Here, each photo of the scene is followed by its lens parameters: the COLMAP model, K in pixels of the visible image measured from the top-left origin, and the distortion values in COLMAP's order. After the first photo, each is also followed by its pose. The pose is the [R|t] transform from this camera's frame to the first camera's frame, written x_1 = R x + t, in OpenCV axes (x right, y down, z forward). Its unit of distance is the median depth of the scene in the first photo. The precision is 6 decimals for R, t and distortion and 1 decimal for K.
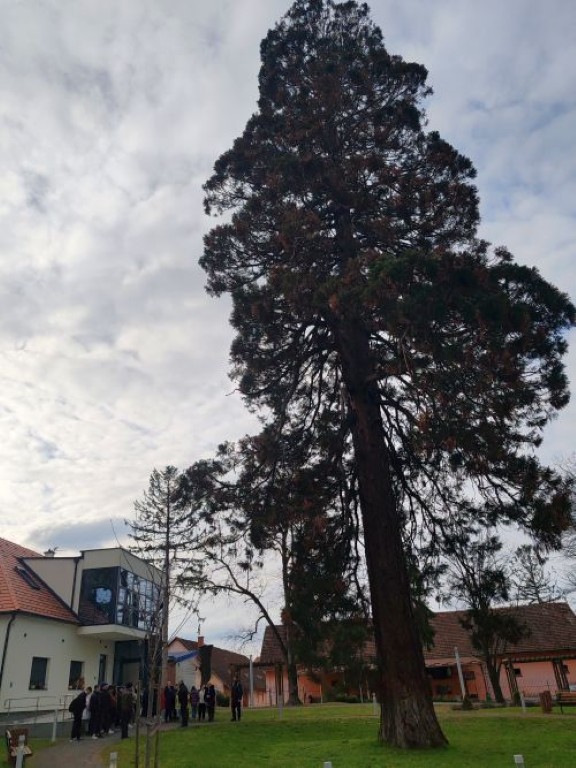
lens RADIAL K [[594.2, 0, 288.0], [0, 594.2, 384.0], [0, 0, 1]] dist [0.010490, 0.003273]
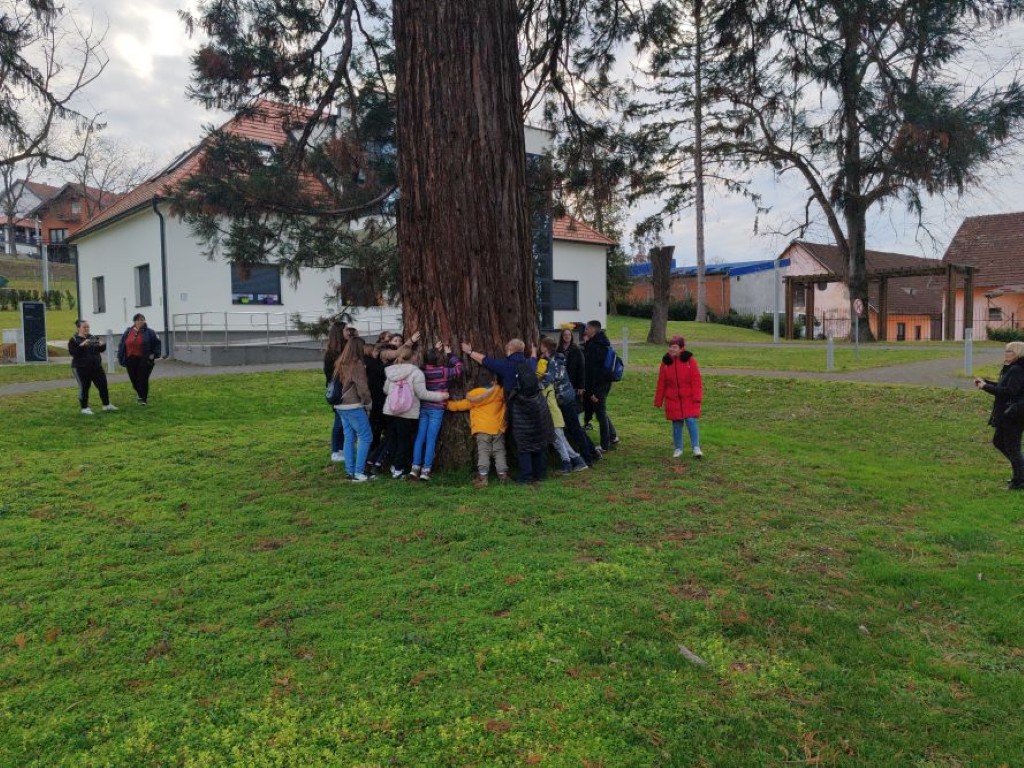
lens RADIAL K [[792.2, 0, 512.0], [0, 792.2, 384.0], [0, 0, 1]] dist [0.010490, 0.003273]
pose [[0.757196, 0.084912, -0.647645, 0.318630], [0.275937, 0.857114, 0.434988, 0.203639], [0.592041, -0.508081, 0.625573, 0.413503]]
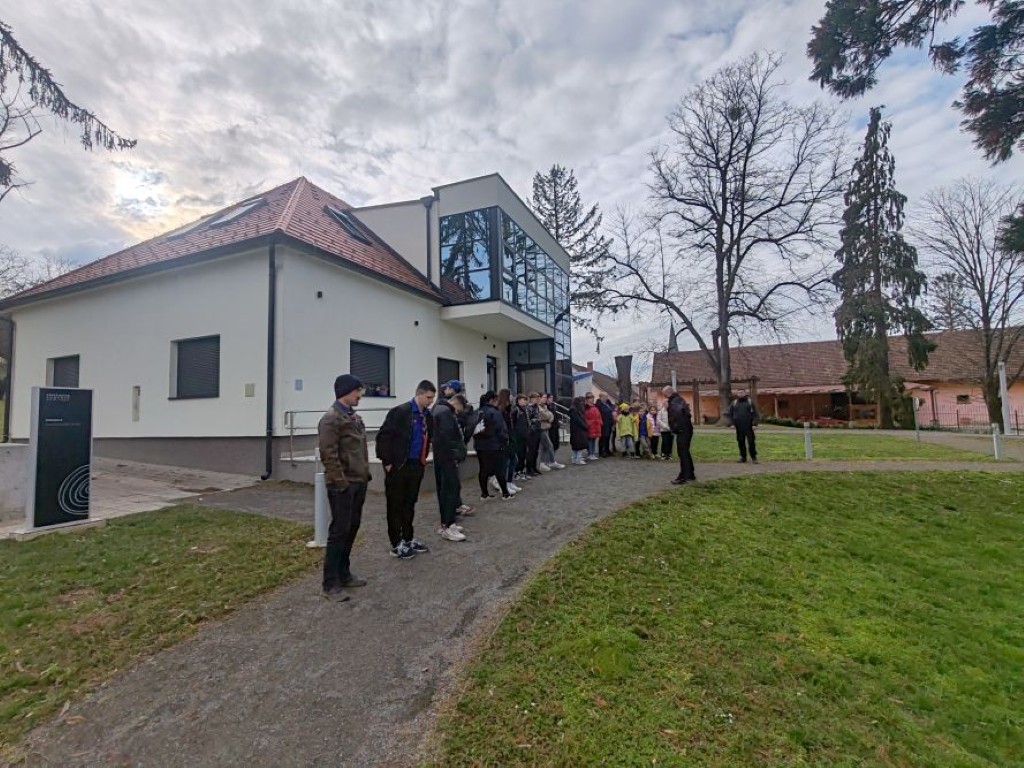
lens RADIAL K [[463.9, 0, 512.0], [0, 463.9, 384.0], [0, 0, 1]] dist [0.000724, 0.000513]
pose [[0.964571, 0.017766, -0.263224, -0.139594], [0.092375, 0.911827, 0.400047, 0.259460], [0.247122, -0.410189, 0.877881, 0.501888]]
